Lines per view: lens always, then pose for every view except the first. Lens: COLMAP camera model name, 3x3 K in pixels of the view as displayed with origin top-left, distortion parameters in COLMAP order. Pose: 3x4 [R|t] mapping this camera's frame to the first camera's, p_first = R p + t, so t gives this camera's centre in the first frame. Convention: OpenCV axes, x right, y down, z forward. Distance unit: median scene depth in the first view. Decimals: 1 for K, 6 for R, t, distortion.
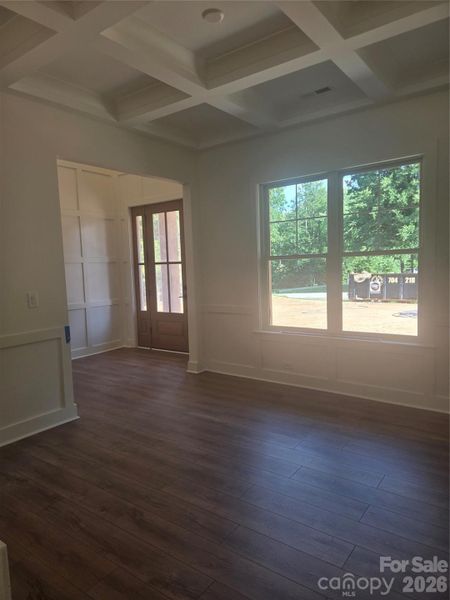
lens RADIAL K [[400.5, 0, 226.5], [0, 400.5, 305.3], [0, 0, 1]] dist [0.095865, -0.086817]
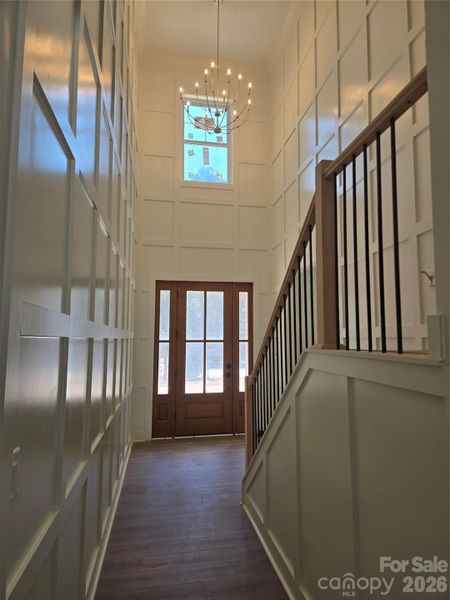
lens RADIAL K [[400.5, 0, 226.5], [0, 400.5, 305.3], [0, 0, 1]] dist [0.095865, -0.086817]
pose [[0.706870, 0.101666, 0.699999, -0.791250], [0.056191, 0.978418, -0.198846, 0.007108], [-0.705108, 0.179893, 0.685902, 0.270180]]
